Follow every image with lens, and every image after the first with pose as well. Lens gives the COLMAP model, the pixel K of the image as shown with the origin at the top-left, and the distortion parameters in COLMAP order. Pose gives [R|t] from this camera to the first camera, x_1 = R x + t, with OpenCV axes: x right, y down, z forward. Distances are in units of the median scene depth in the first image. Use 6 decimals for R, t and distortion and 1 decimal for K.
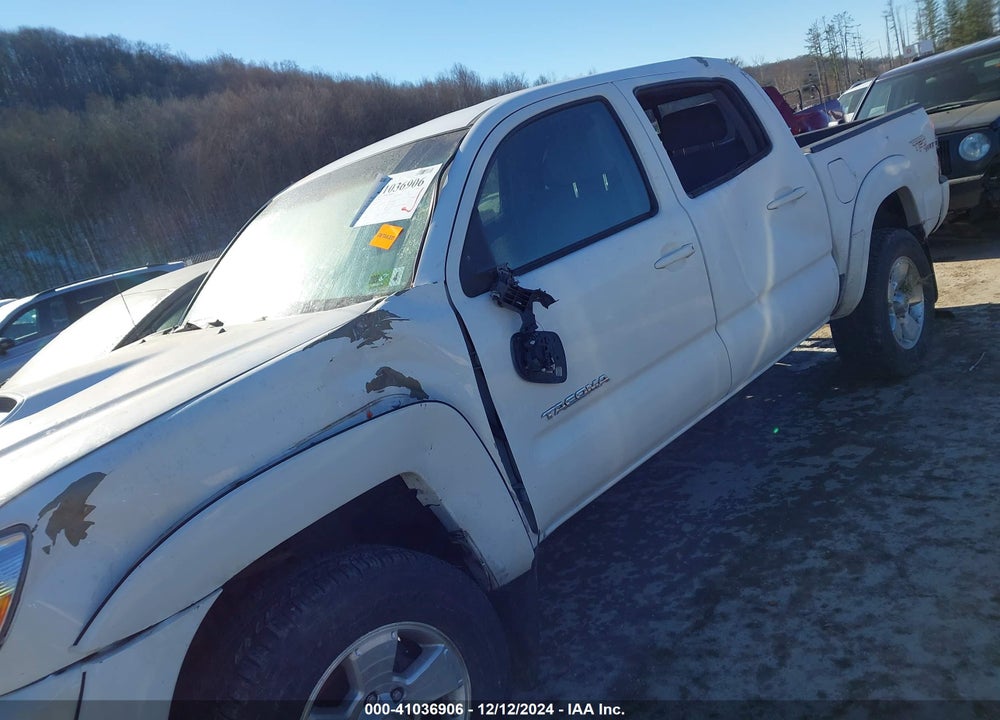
lens RADIAL K [[805.3, 0, 499.0], [0, 805.3, 344.2], [0, 0, 1]] dist [0.056264, -0.064527]
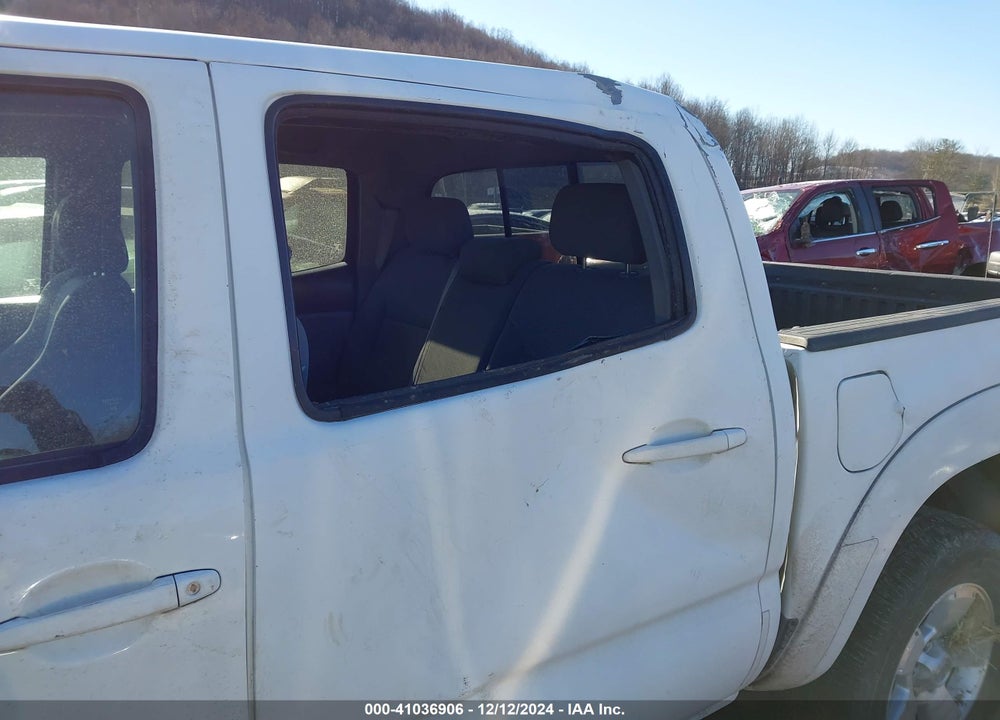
lens RADIAL K [[781.4, 0, 519.3], [0, 781.4, 360.7], [0, 0, 1]] dist [0.004384, 0.003058]
pose [[0.940900, 0.304131, -0.149036, 0.393831], [-0.299218, 0.952604, 0.054900, -0.270329], [0.158670, -0.007061, 0.987306, 0.706689]]
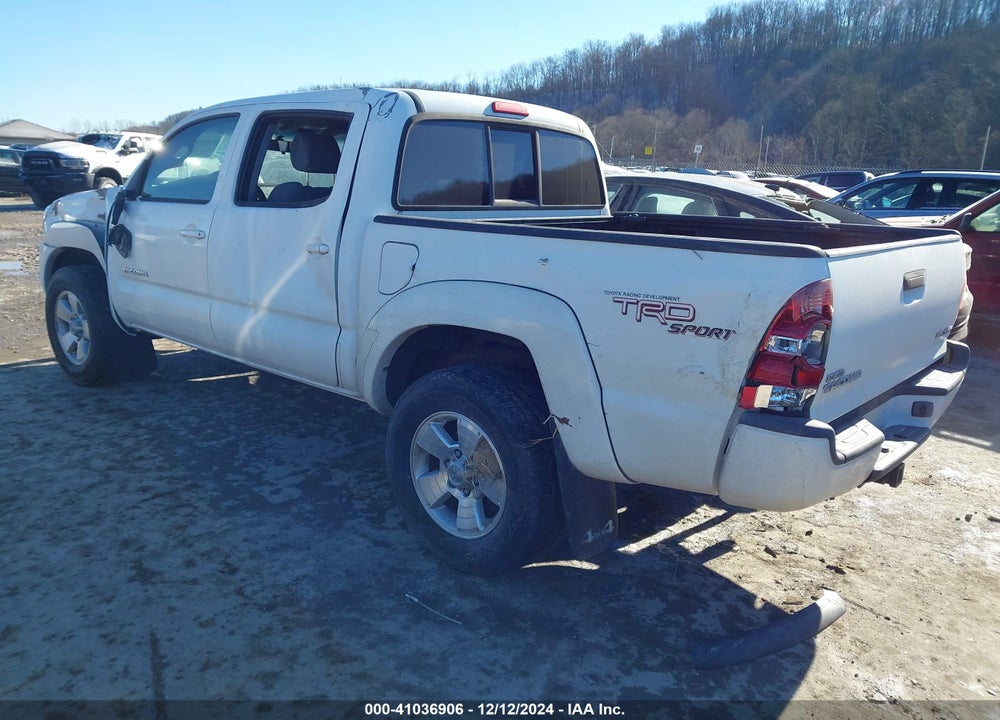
lens RADIAL K [[801.7, 0, 497.6], [0, 801.7, 362.1], [0, 0, 1]] dist [0.013094, 0.005003]
pose [[0.036172, 0.479002, -0.877068, 1.595328], [-0.245395, 0.855029, 0.456844, -0.697390], [0.968748, 0.198703, 0.148473, 1.353169]]
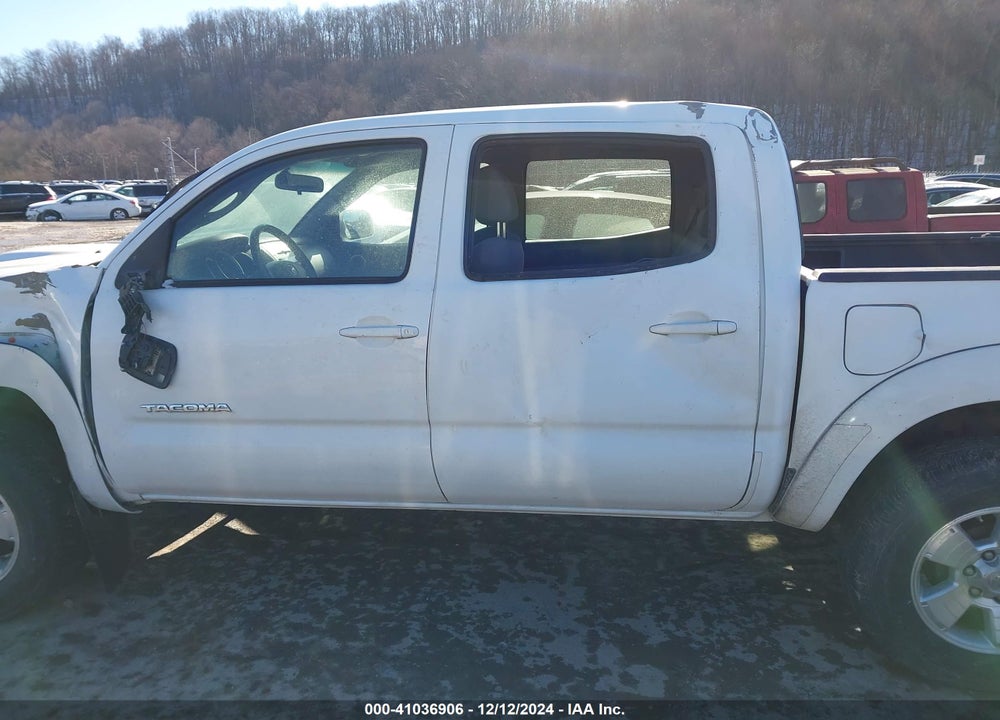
lens RADIAL K [[801.7, 0, 497.6], [0, 801.7, 362.1], [0, 0, 1]] dist [0.013094, 0.005003]
pose [[0.580123, 0.413450, -0.701795, 0.933211], [-0.296622, 0.909669, 0.290720, -0.376276], [0.758599, 0.039515, 0.650358, 0.510464]]
